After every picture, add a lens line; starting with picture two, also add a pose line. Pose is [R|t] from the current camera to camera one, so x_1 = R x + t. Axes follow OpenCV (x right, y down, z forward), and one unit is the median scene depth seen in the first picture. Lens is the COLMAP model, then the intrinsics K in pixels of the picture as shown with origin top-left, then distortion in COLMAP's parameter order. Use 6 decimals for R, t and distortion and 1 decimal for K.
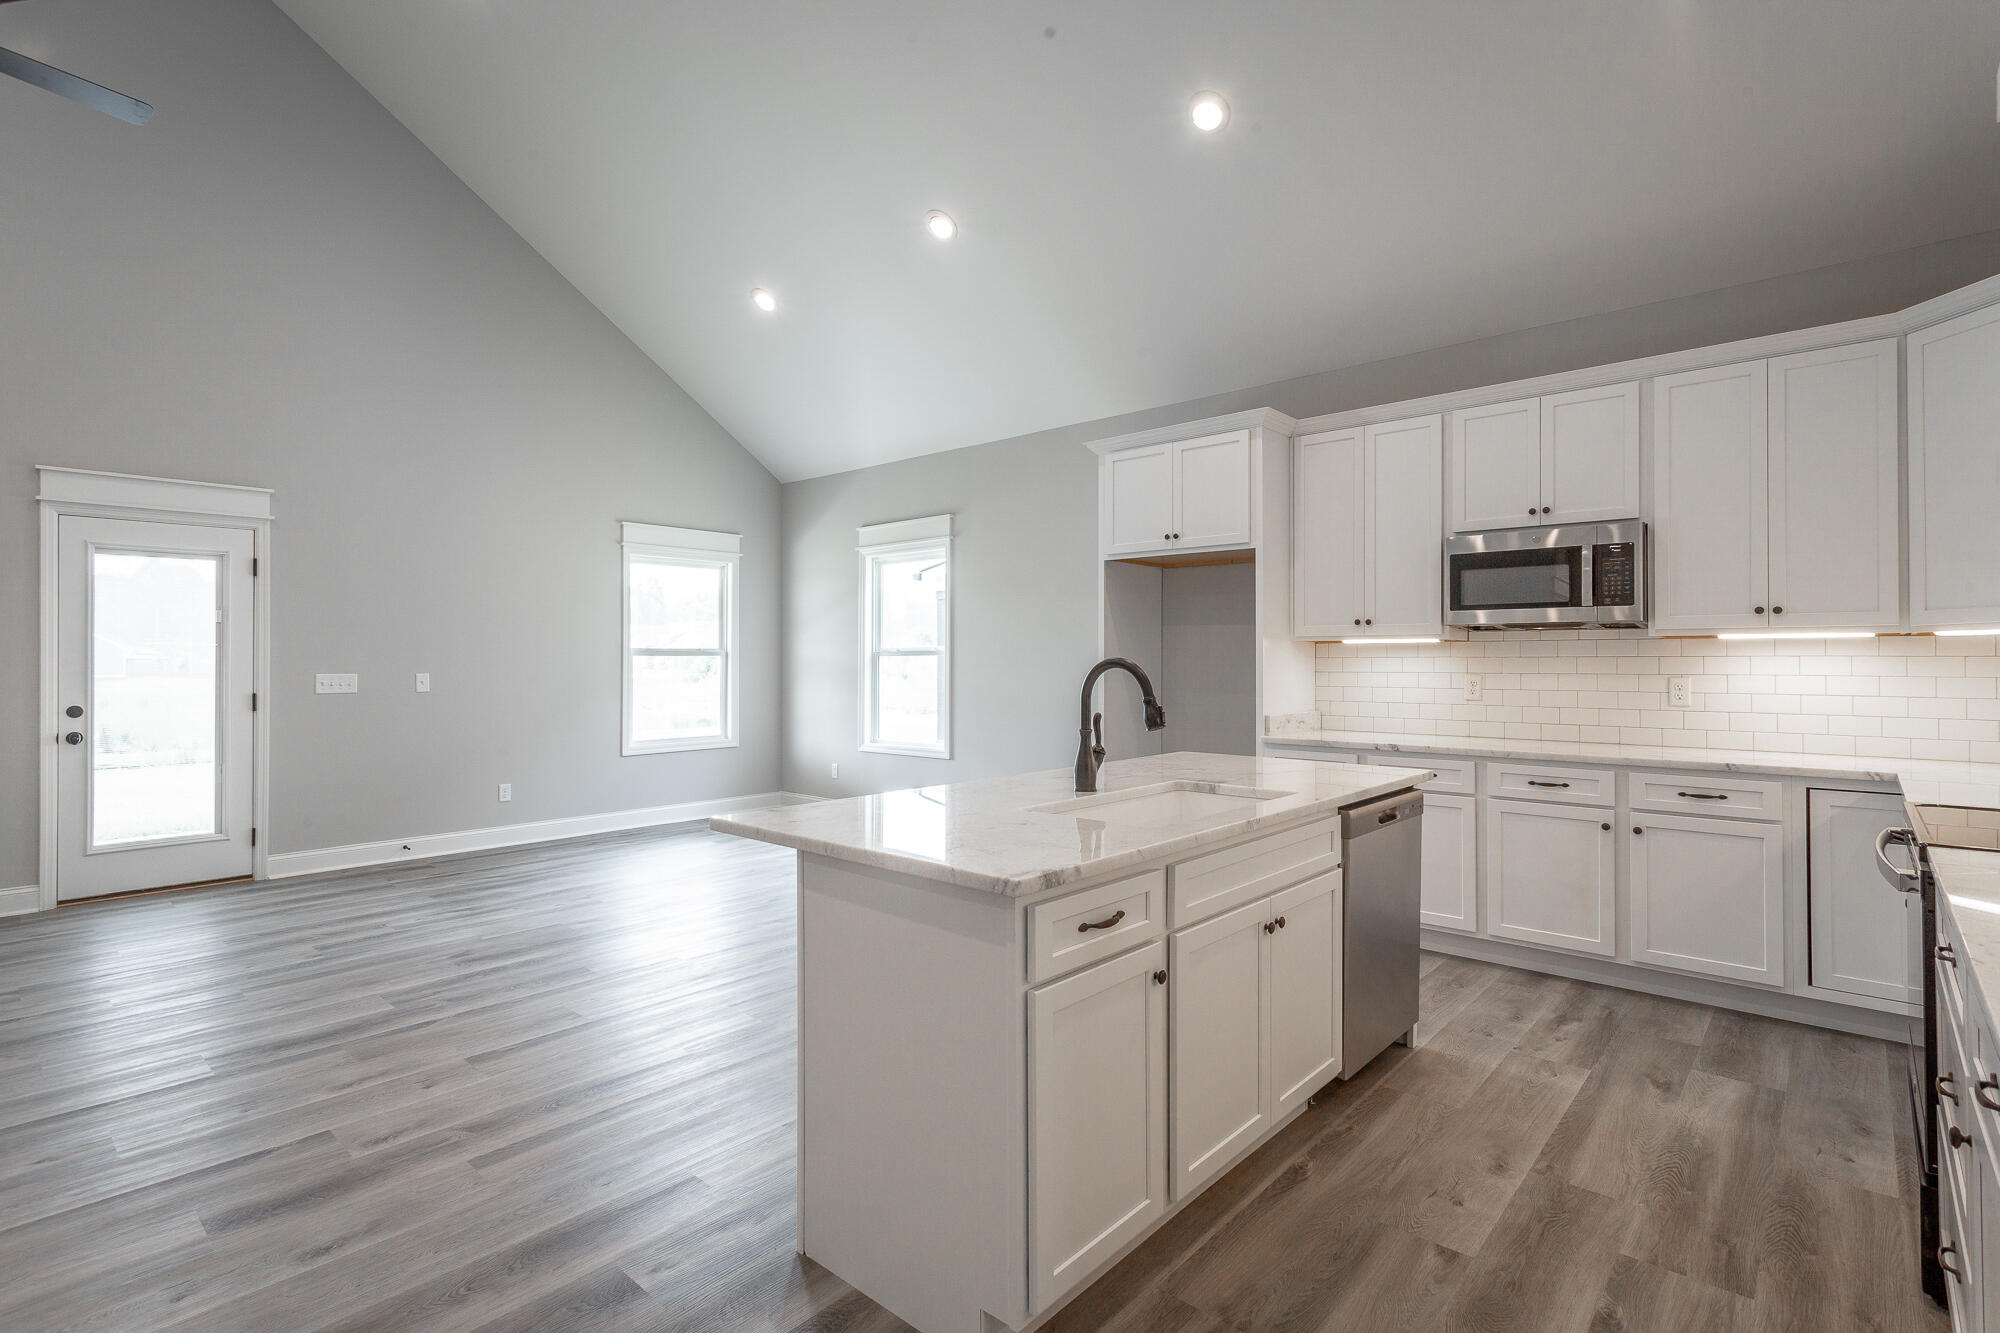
lens RADIAL K [[948.9, 0, 1006.6], [0, 948.9, 656.4], [0, 0, 1]] dist [0.001563, 0.000585]
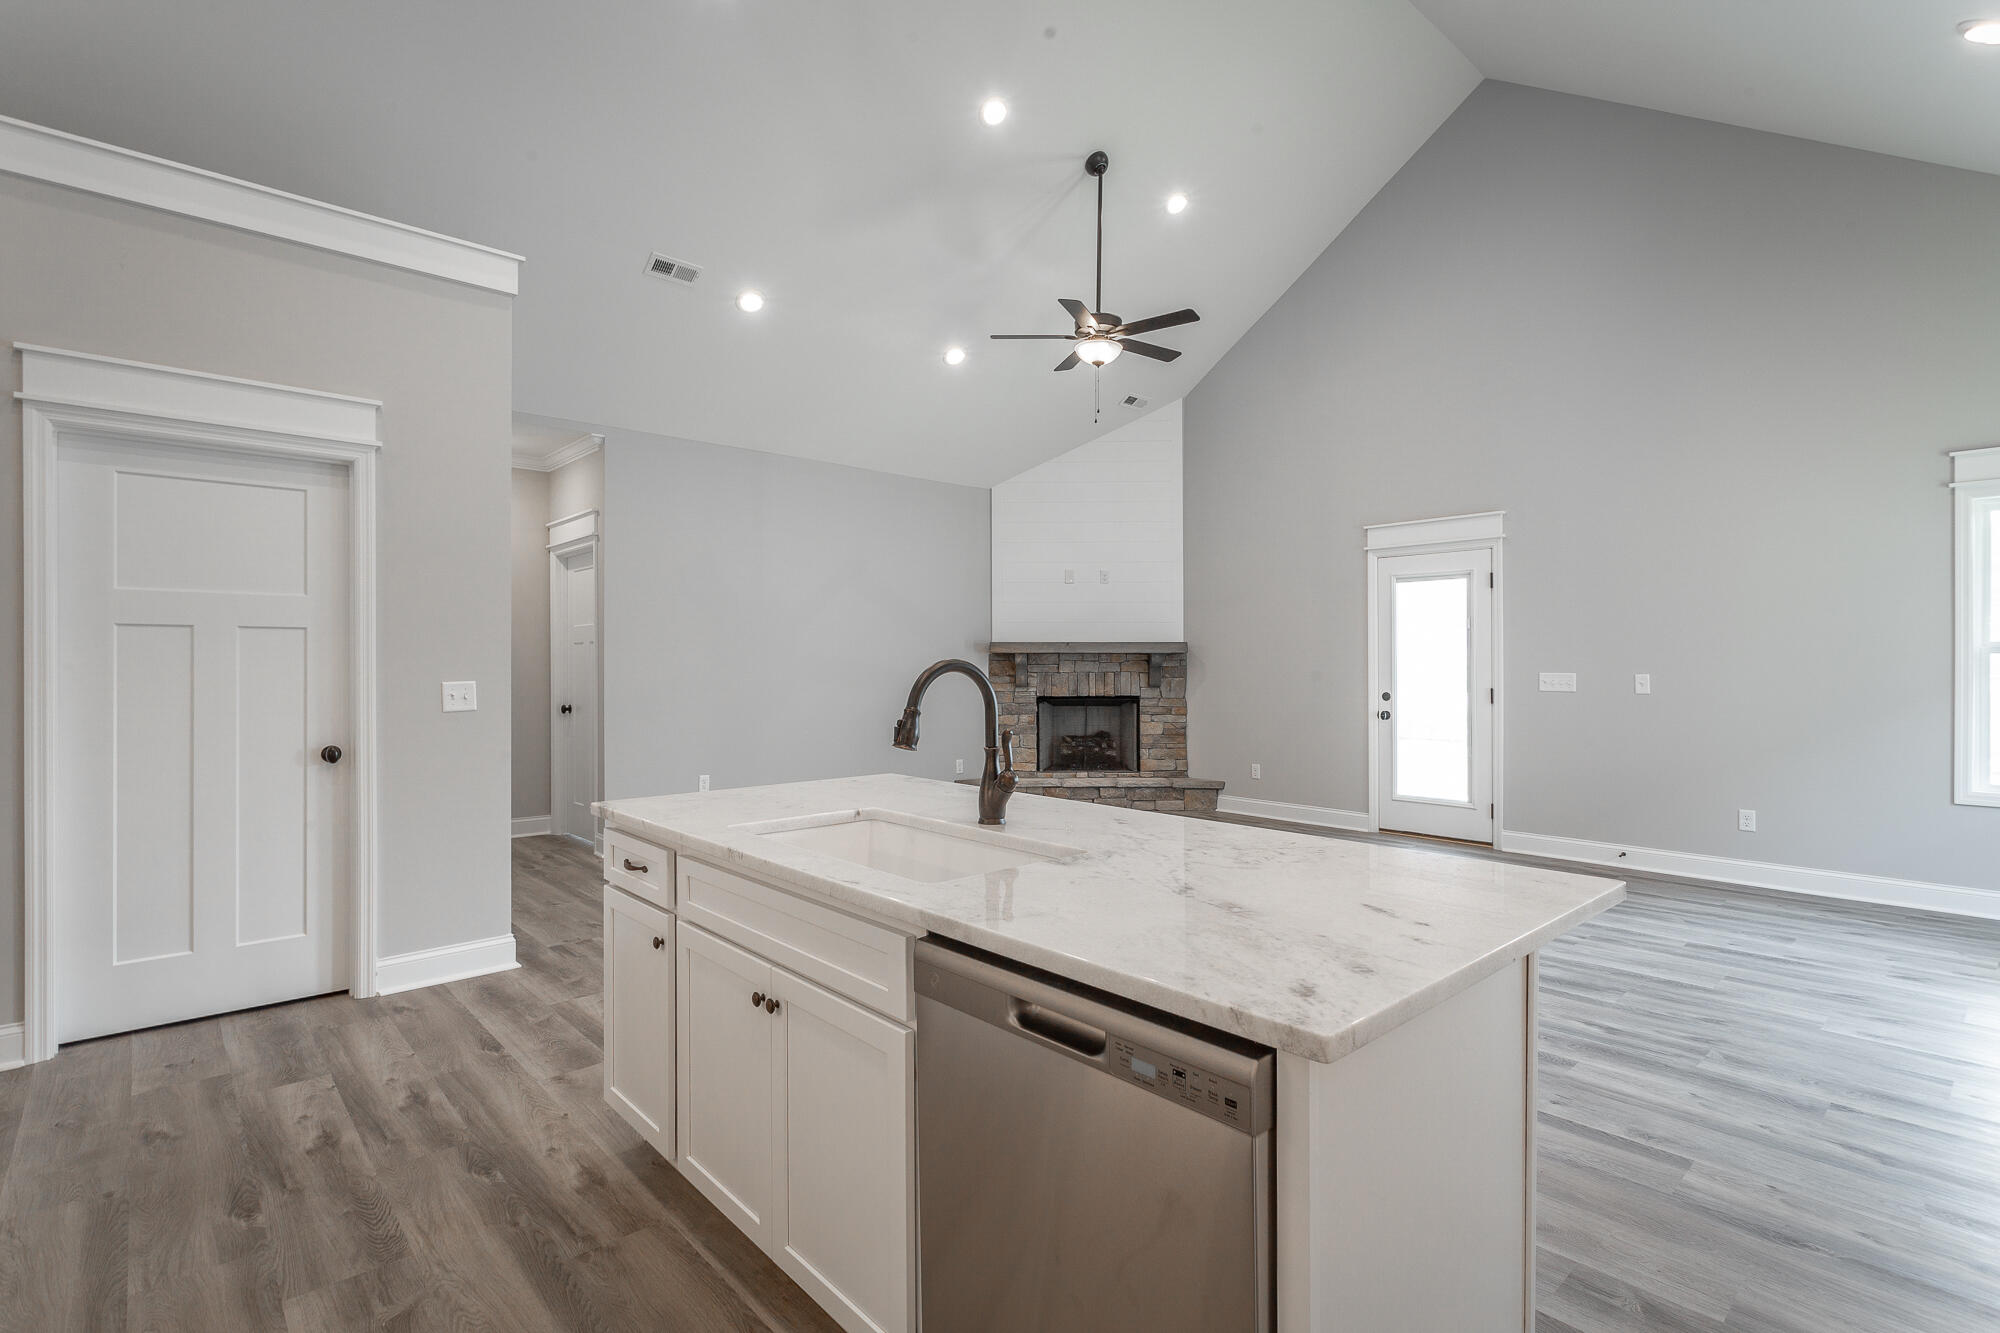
lens RADIAL K [[948.9, 0, 1006.6], [0, 948.9, 656.4], [0, 0, 1]] dist [0.001563, 0.000585]
pose [[-0.105616, -0.002393, -0.994404, 0.458319], [0.005246, 0.999982, -0.002964, 0.000037], [0.994393, -0.005530, -0.105601, 0.563306]]
